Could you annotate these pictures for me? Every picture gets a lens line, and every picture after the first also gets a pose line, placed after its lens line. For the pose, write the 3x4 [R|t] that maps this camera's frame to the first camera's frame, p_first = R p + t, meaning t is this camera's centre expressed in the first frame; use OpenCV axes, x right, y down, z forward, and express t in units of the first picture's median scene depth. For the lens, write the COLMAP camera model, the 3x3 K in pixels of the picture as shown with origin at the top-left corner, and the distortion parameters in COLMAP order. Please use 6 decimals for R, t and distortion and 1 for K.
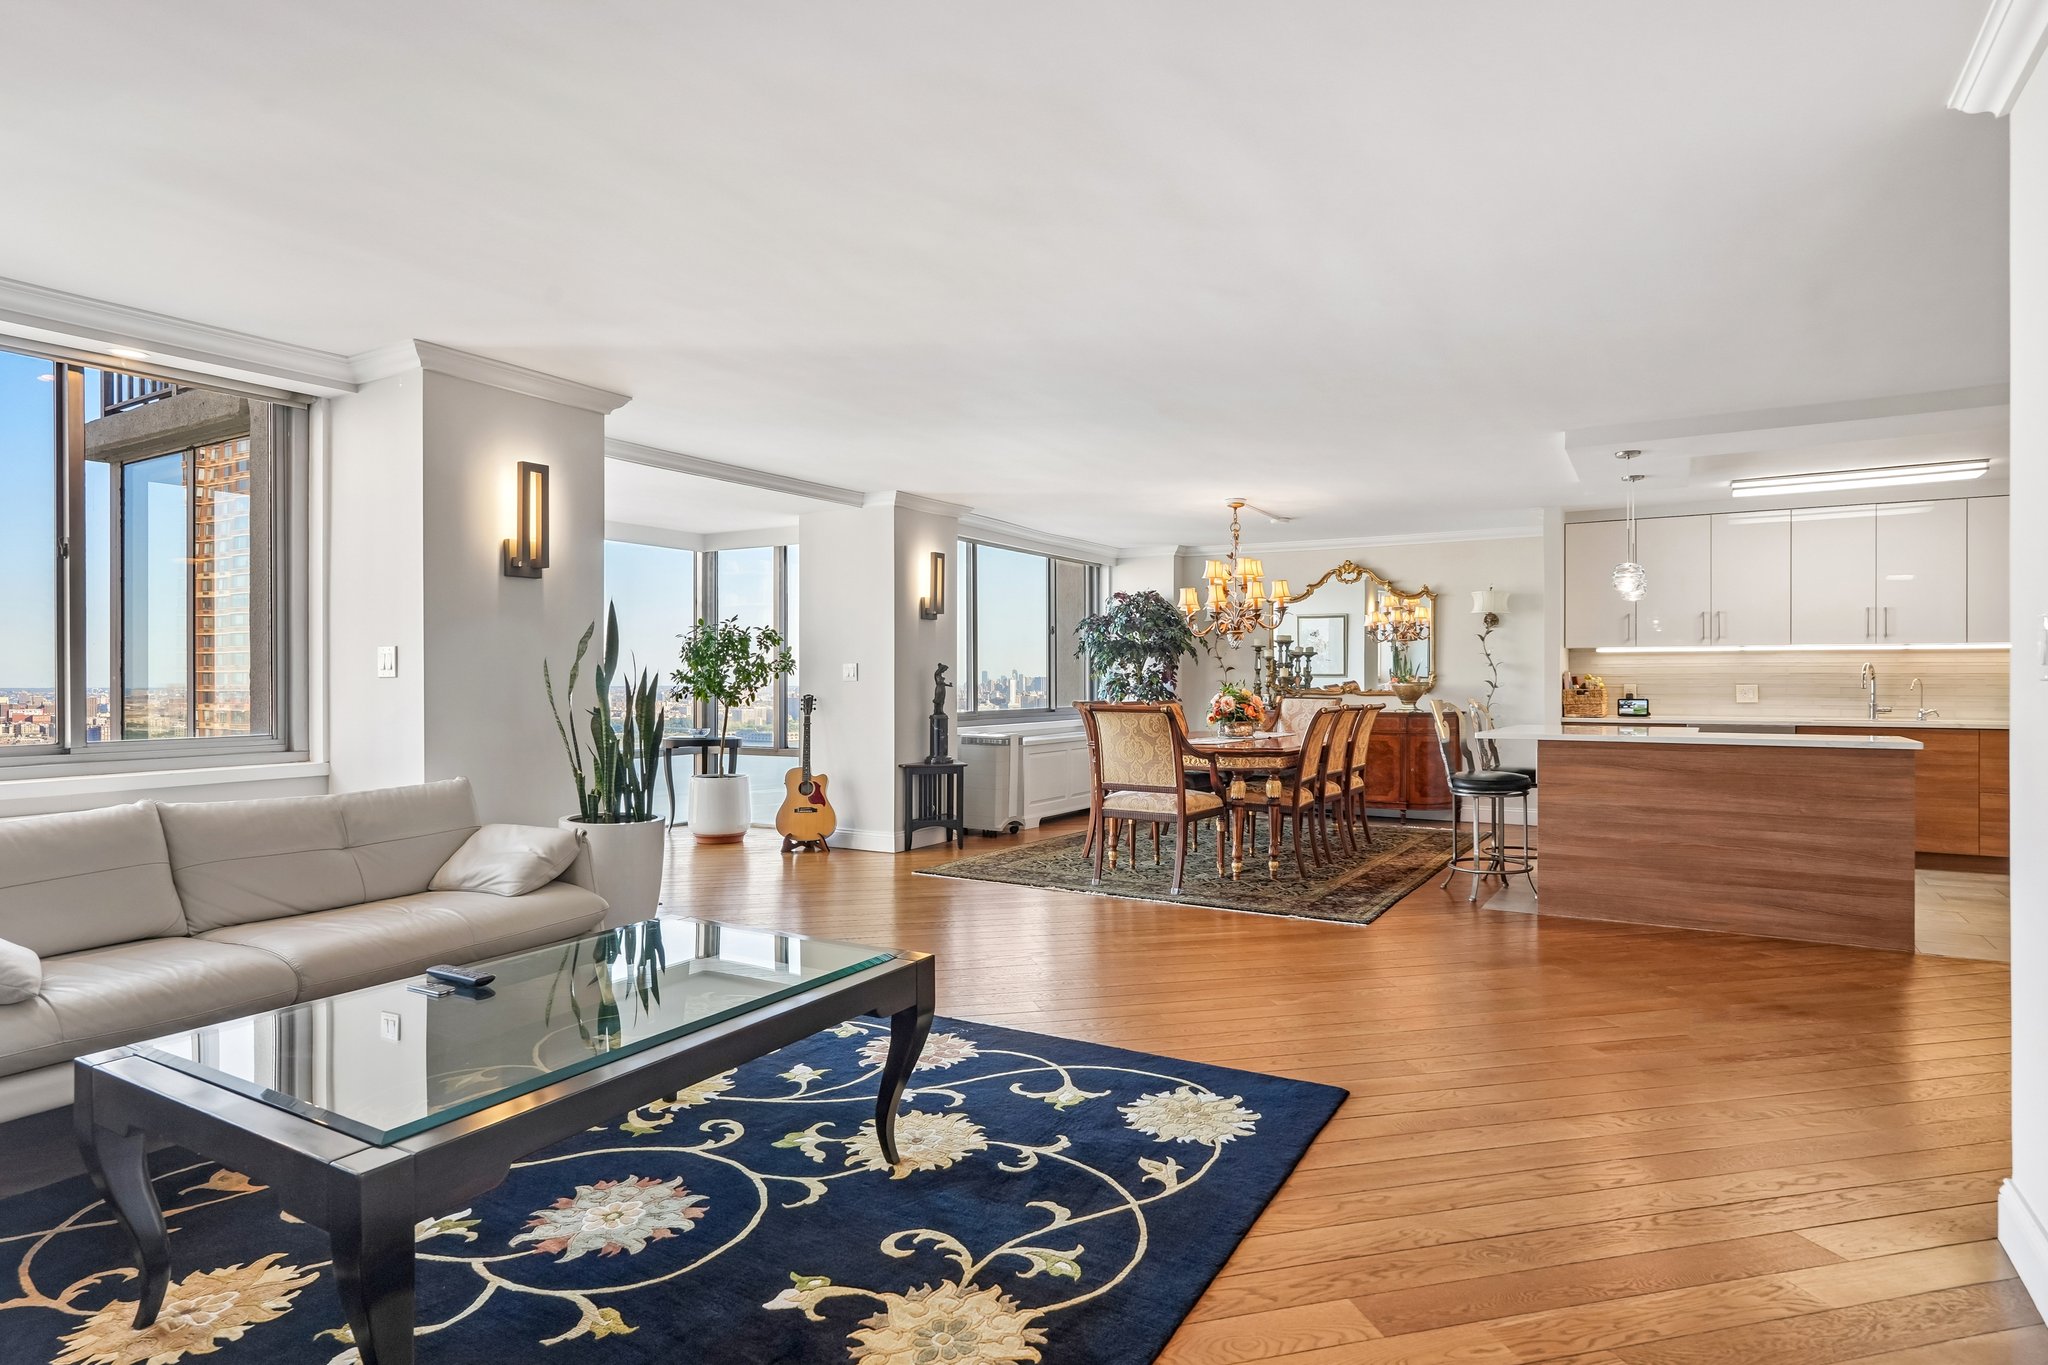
lens RADIAL K [[1115.0, 0, 1030.7], [0, 1115.0, 685.3], [0, 0, 1]] dist [-0.007093, 0.006738]
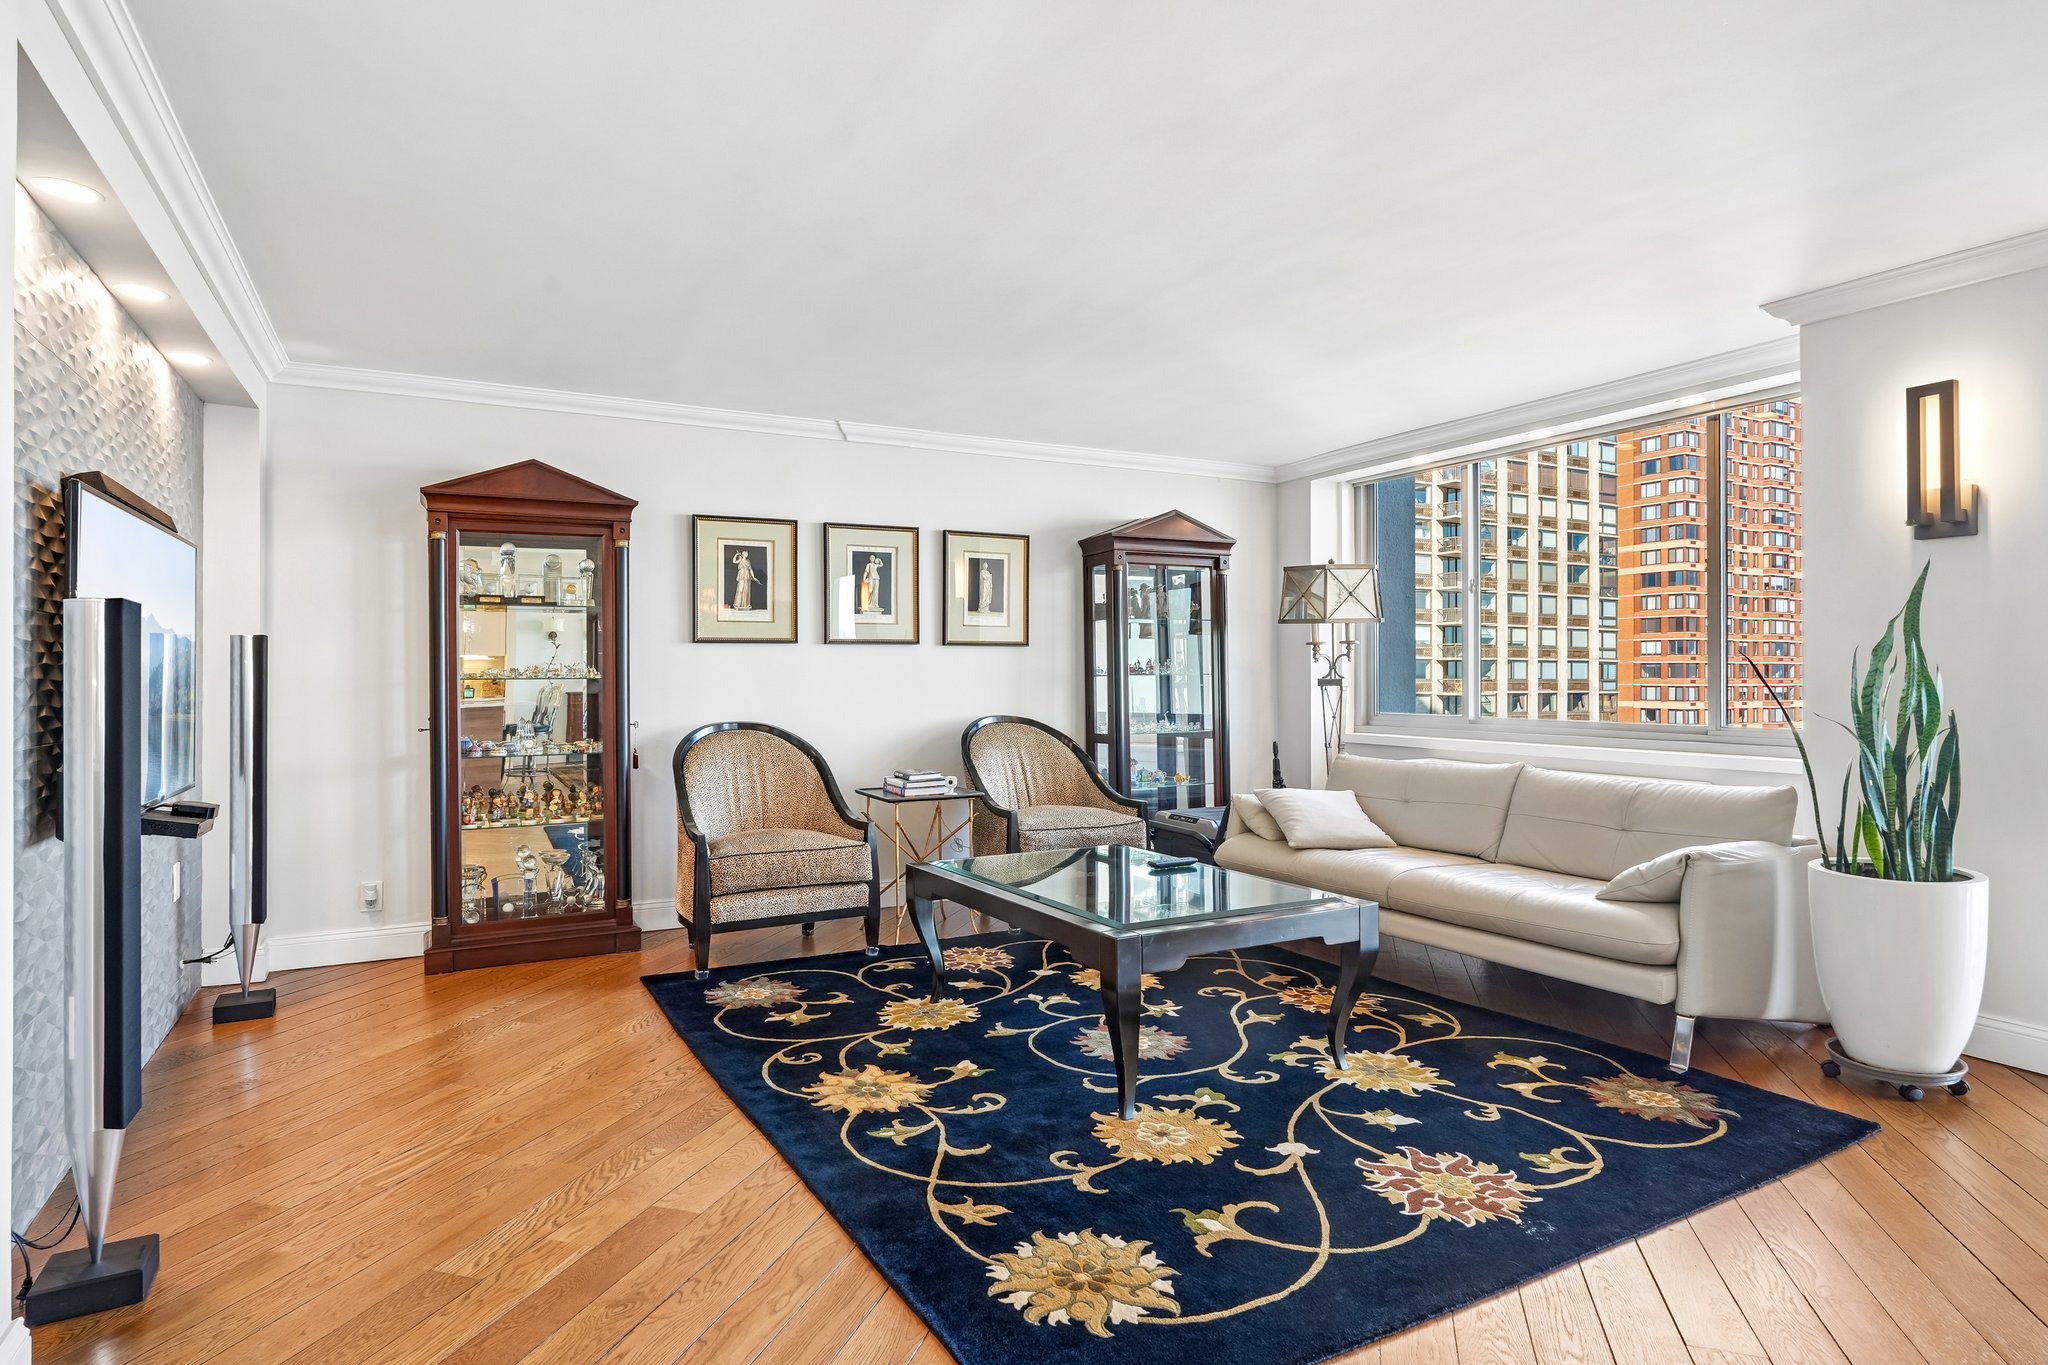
lens RADIAL K [[1115.0, 0, 1011.3], [0, 1115.0, 671.3], [0, 0, 1]] dist [-0.007093, 0.006738]
pose [[-0.519806, -0.002250, -0.854281, 0.313946], [-0.004712, 0.999989, 0.000233, -0.003032], [0.854271, 0.004146, -0.519811, 0.532940]]
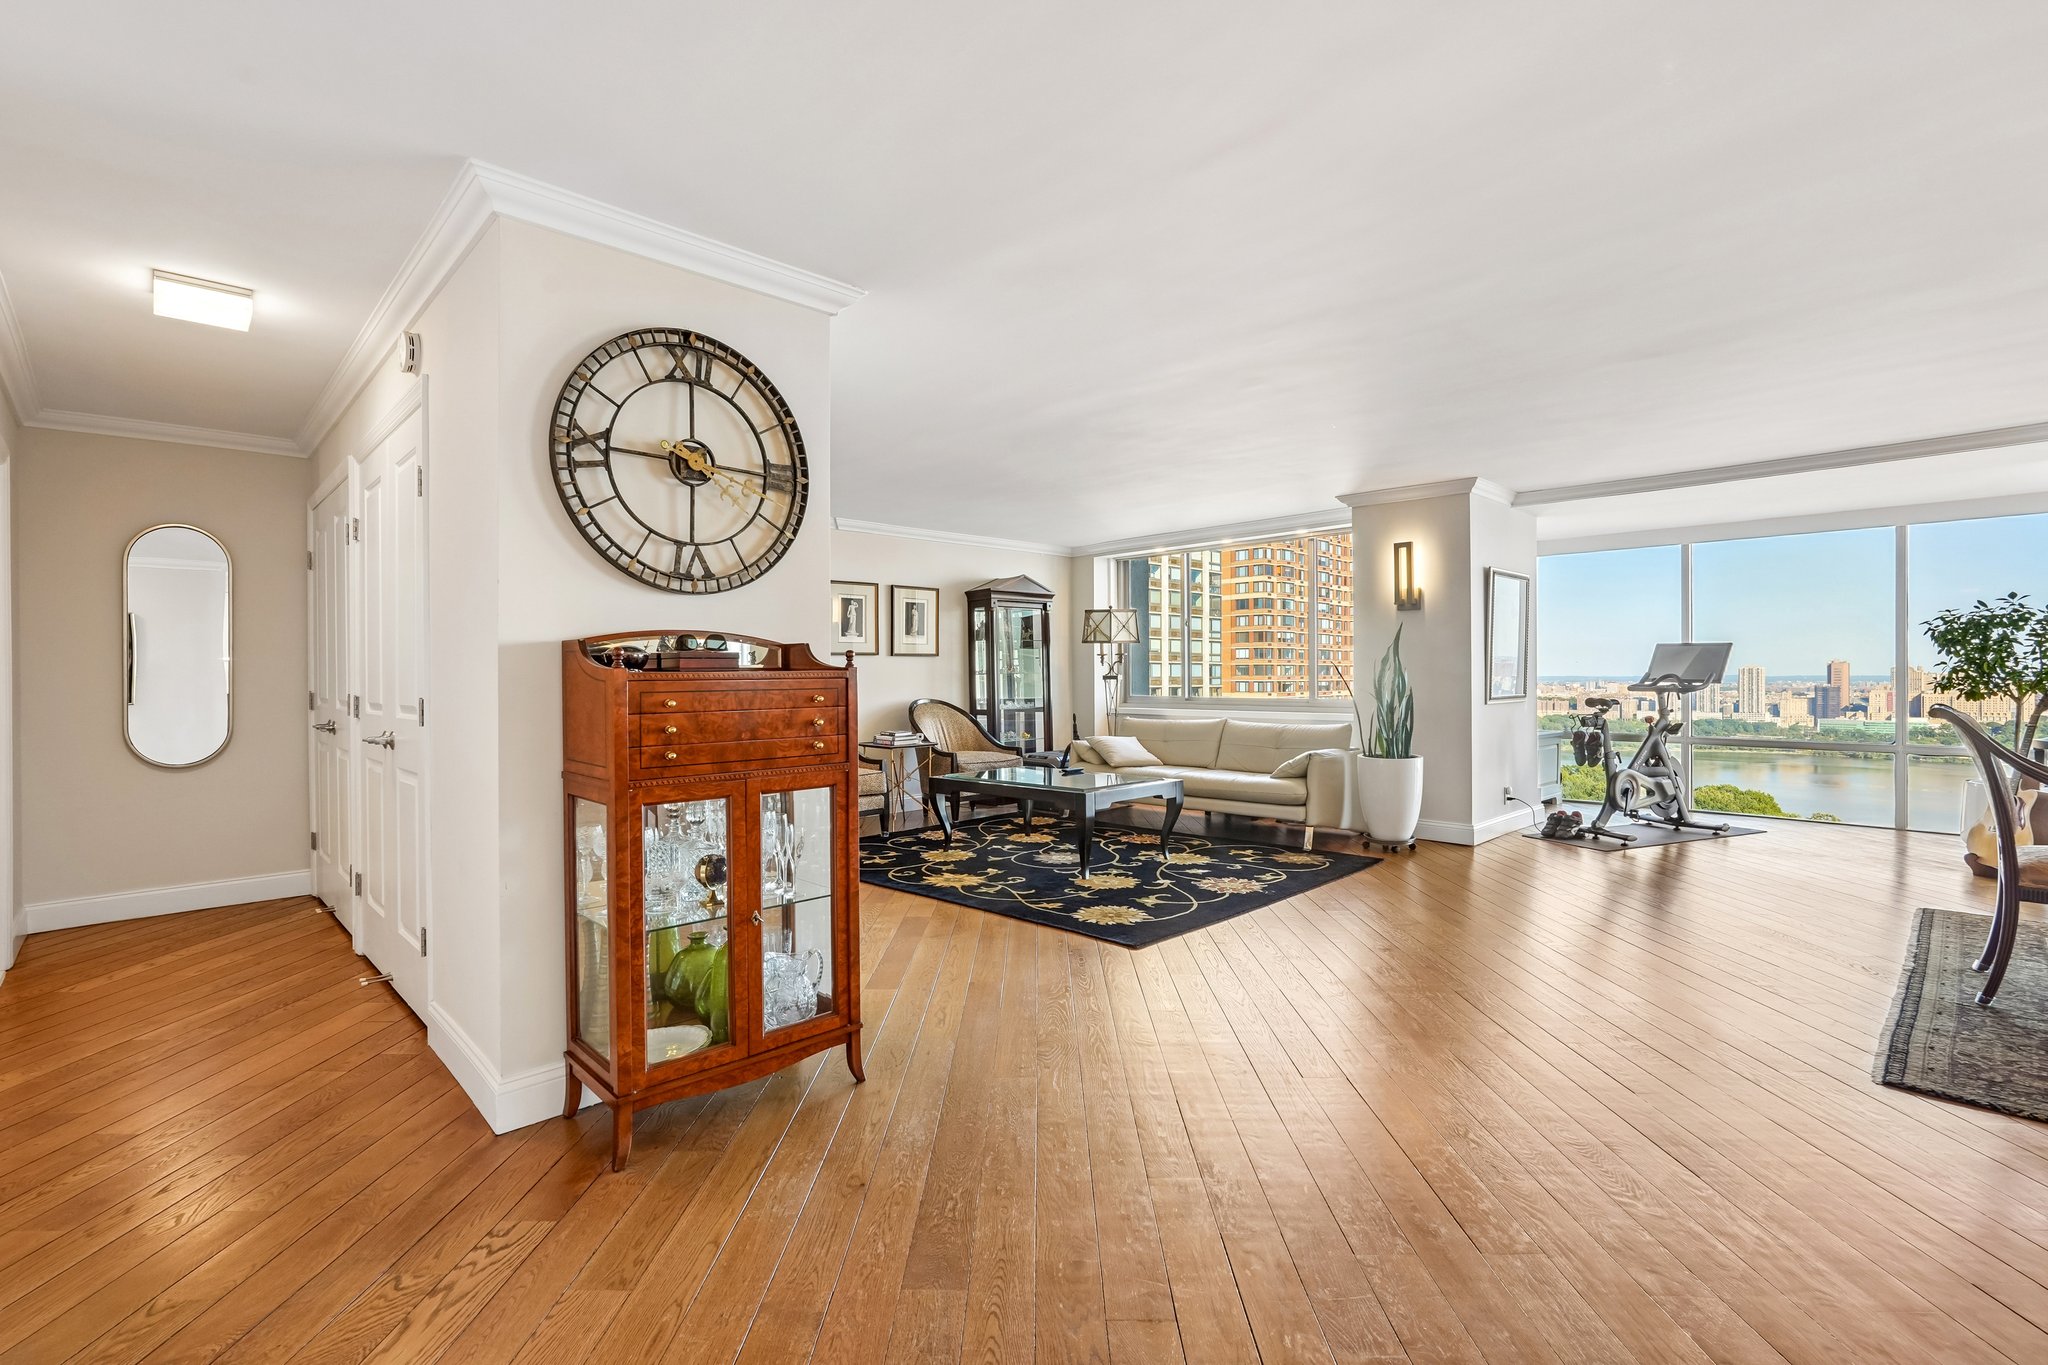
lens RADIAL K [[923.8, 0, 1009.8], [0, 923.8, 674.7], [0, 0, 1]] dist [-0.010819, 0.006717]
pose [[-0.267143, 0.001418, -0.963656, 0.647346], [-0.000629, 0.999998, 0.001646, -0.001273], [0.963657, 0.001045, -0.267141, 0.494912]]
